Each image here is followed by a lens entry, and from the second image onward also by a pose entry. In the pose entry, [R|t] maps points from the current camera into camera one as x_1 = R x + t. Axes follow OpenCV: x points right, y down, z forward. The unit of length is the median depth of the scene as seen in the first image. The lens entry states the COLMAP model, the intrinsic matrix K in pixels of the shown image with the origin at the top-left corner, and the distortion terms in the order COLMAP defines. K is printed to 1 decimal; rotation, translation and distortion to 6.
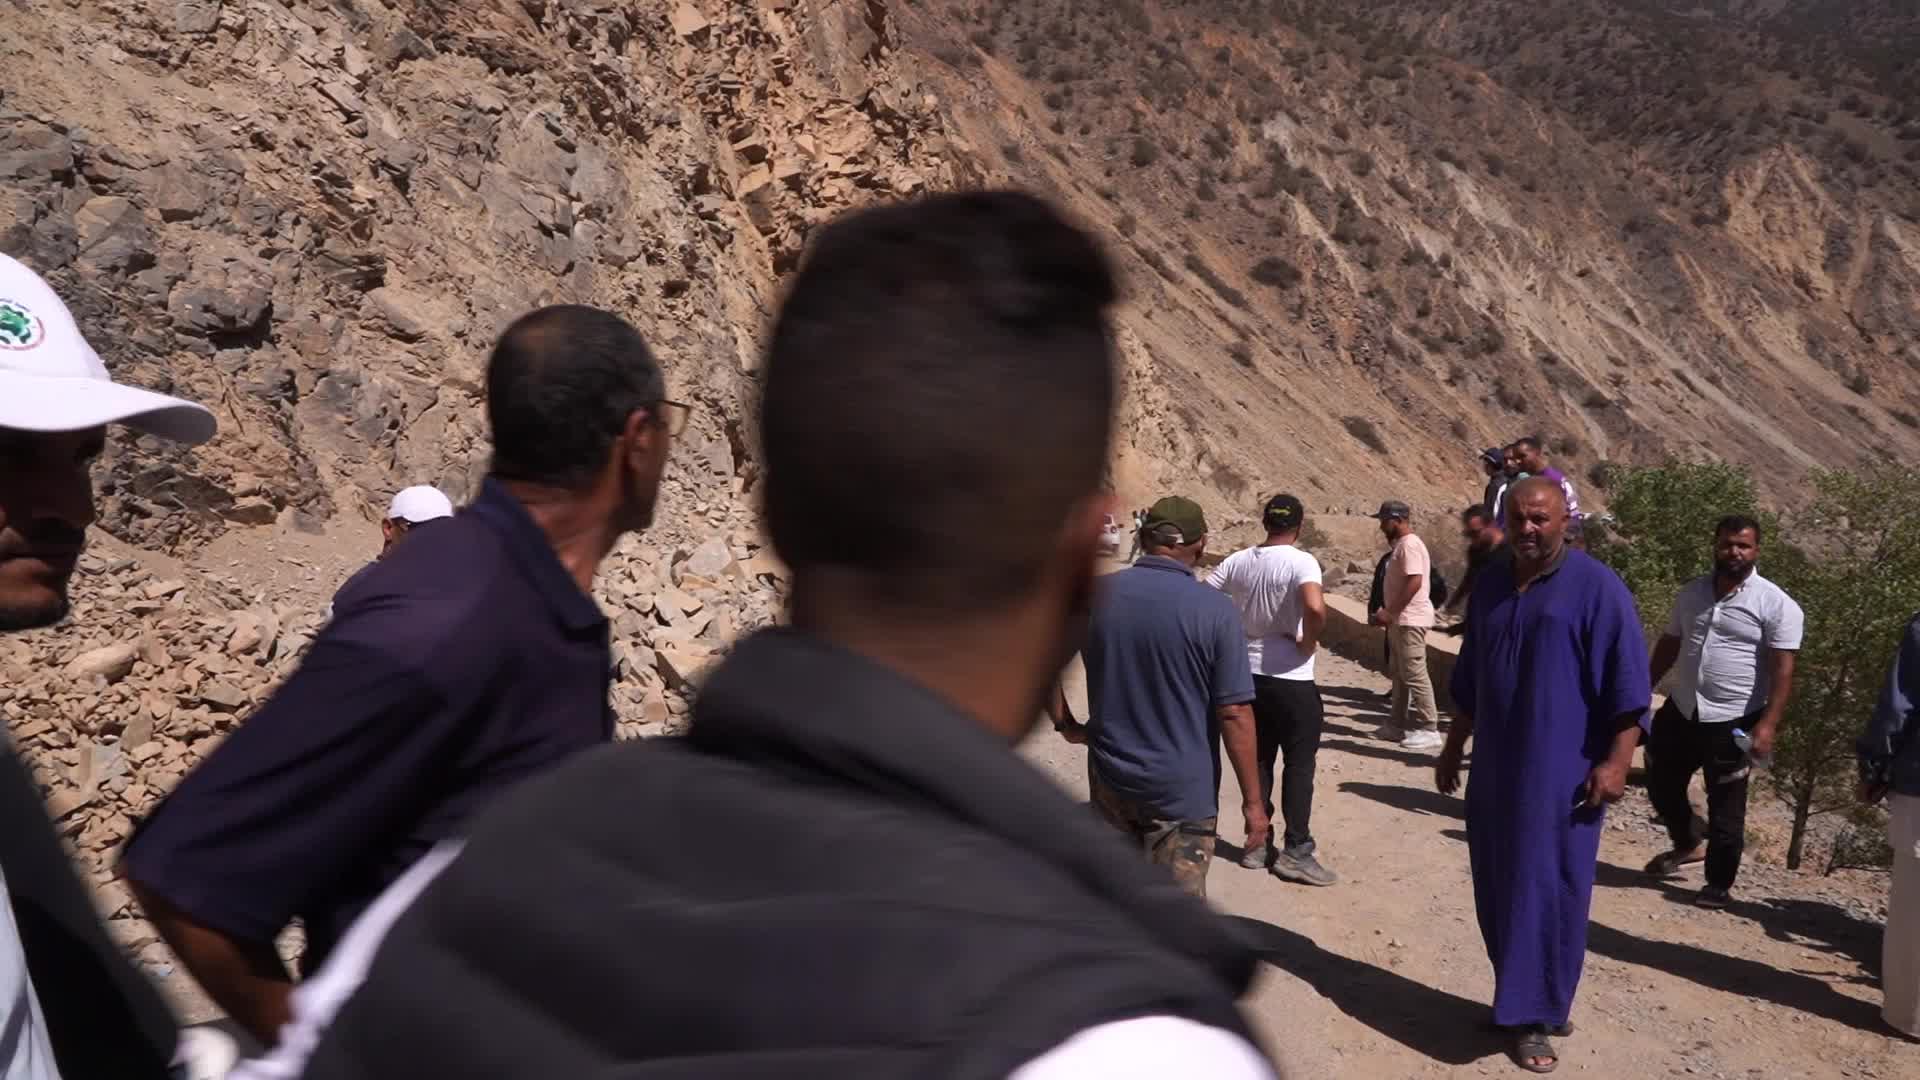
lens RADIAL K [[1482.2, 0, 933.9], [0, 1482.2, 530.3], [0, 0, 1]] dist [0.034074, -0.029468]
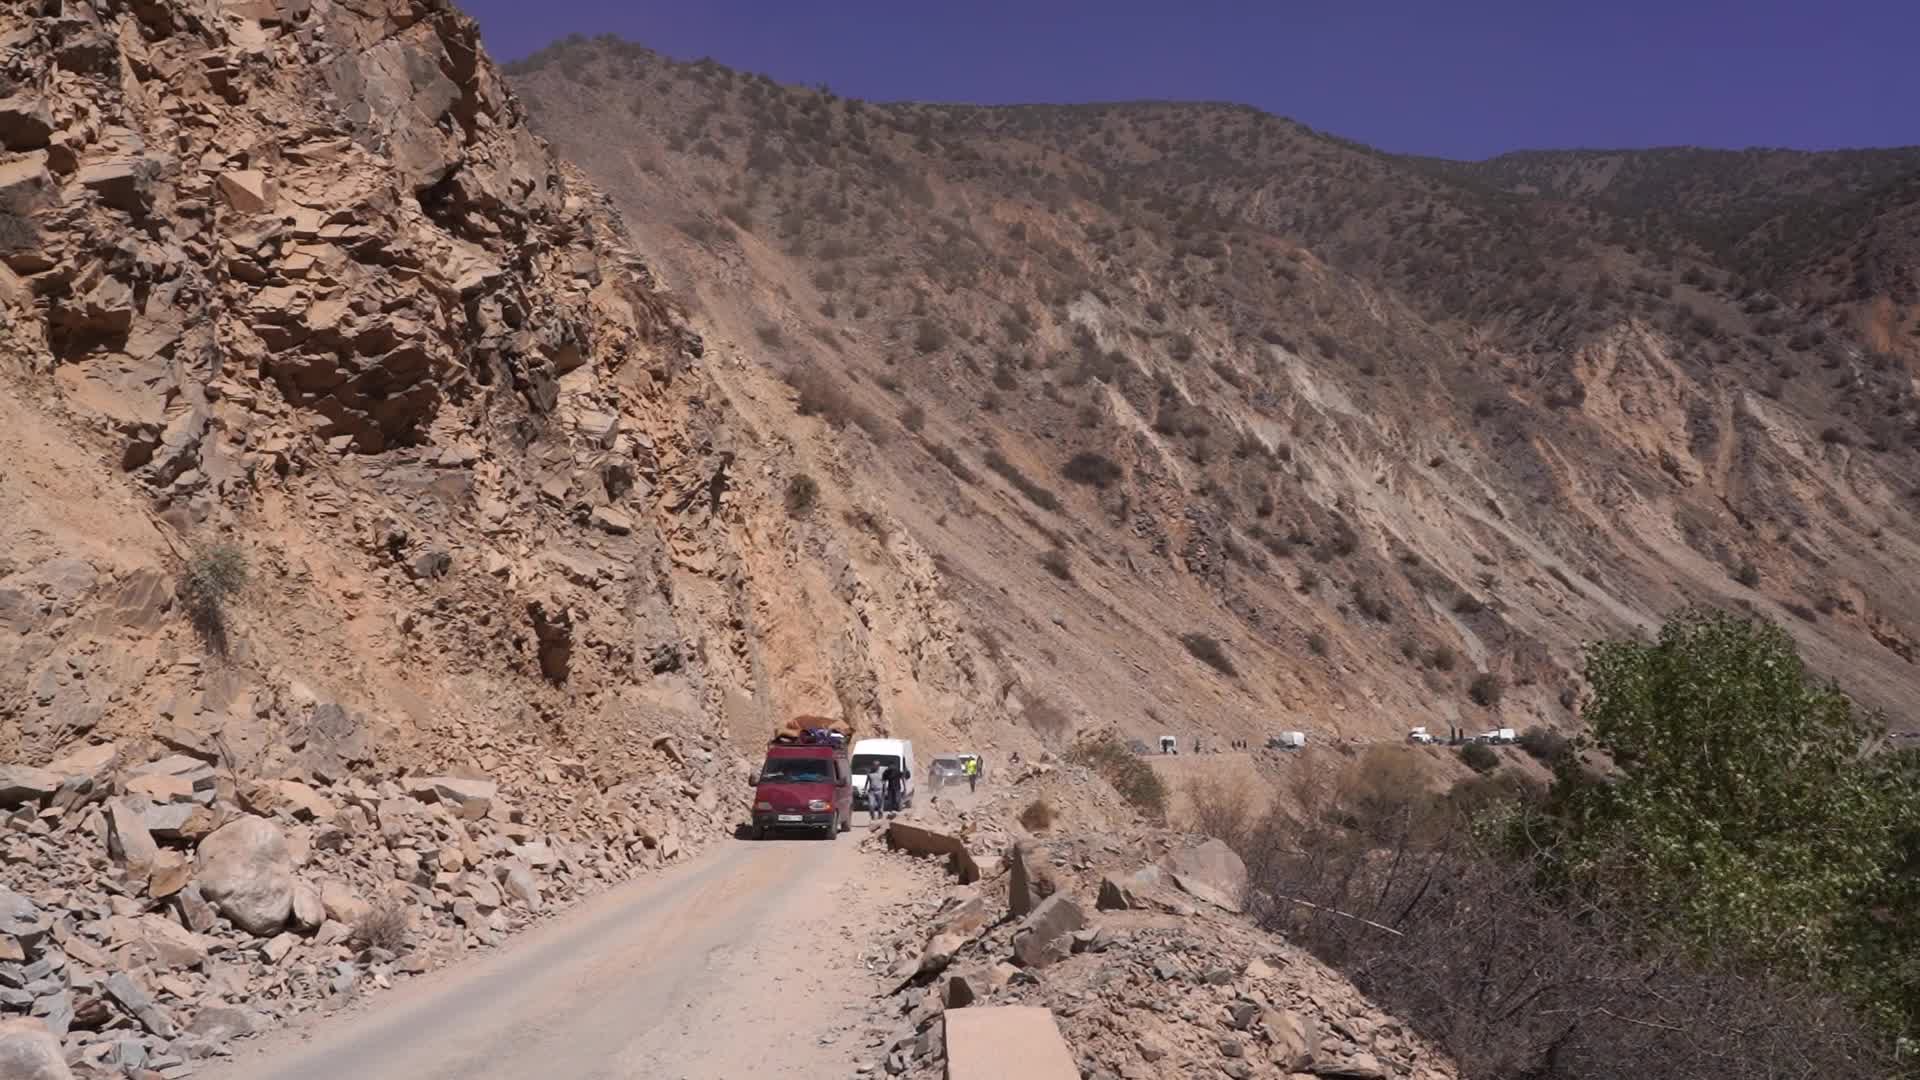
lens RADIAL K [[1482.2, 0, 979.5], [0, 1482.2, 557.9], [0, 0, 1]] dist [0.034074, -0.029468]
pose [[0.991553, -0.036920, 0.124336, 0.058755], [0.055328, 0.987436, -0.148018, -0.002391], [-0.117309, 0.153647, 0.981138, 0.183942]]
